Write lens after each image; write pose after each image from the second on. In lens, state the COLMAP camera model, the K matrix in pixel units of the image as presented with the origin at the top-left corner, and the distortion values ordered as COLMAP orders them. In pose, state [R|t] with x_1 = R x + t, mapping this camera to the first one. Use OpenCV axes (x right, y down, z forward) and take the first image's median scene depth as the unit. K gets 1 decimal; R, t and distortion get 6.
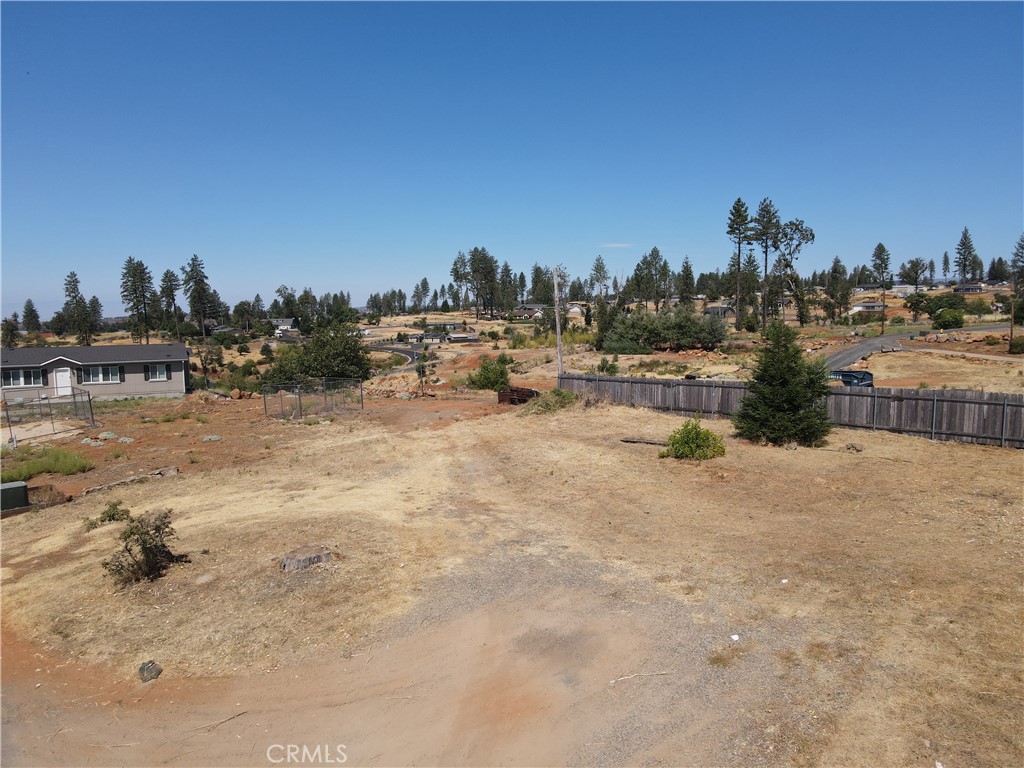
lens RADIAL K [[745.8, 0, 507.6], [0, 745.8, 380.0], [0, 0, 1]] dist [0.024036, -0.008343]
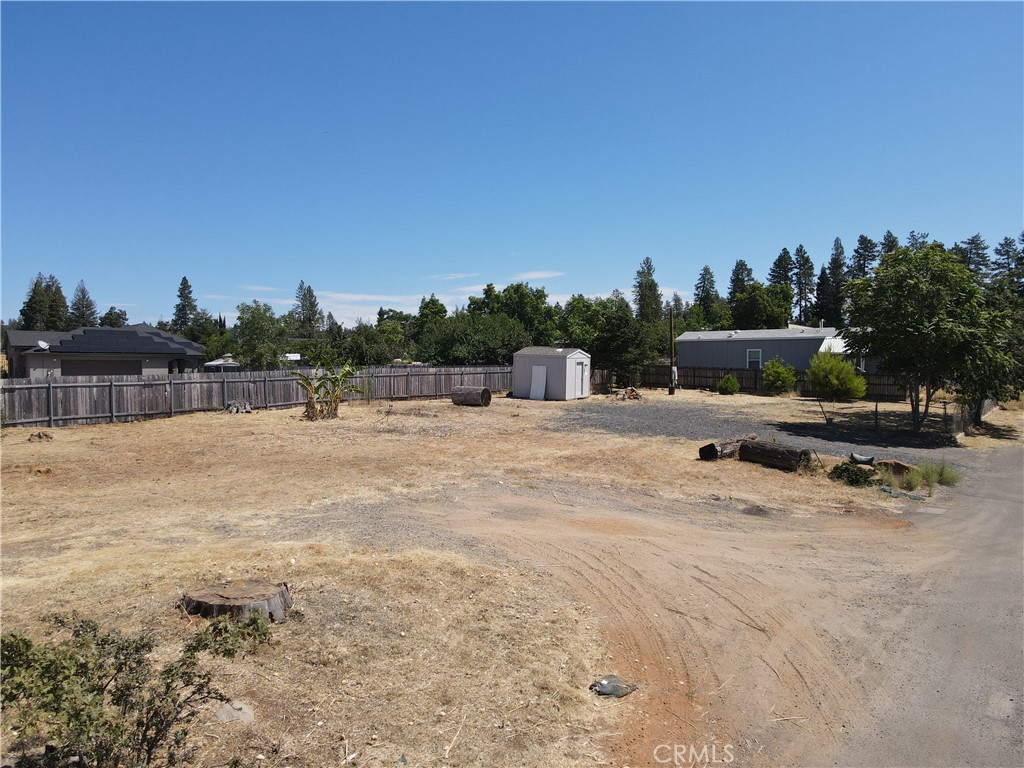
lens RADIAL K [[745.8, 0, 511.7], [0, 745.8, 379.0], [0, 0, 1]] dist [0.024036, -0.008343]
pose [[-0.165757, -0.004416, 0.986157, -0.526289], [0.103924, 0.994344, 0.021921, 0.058678], [-0.980675, 0.106119, -0.164360, 0.577204]]
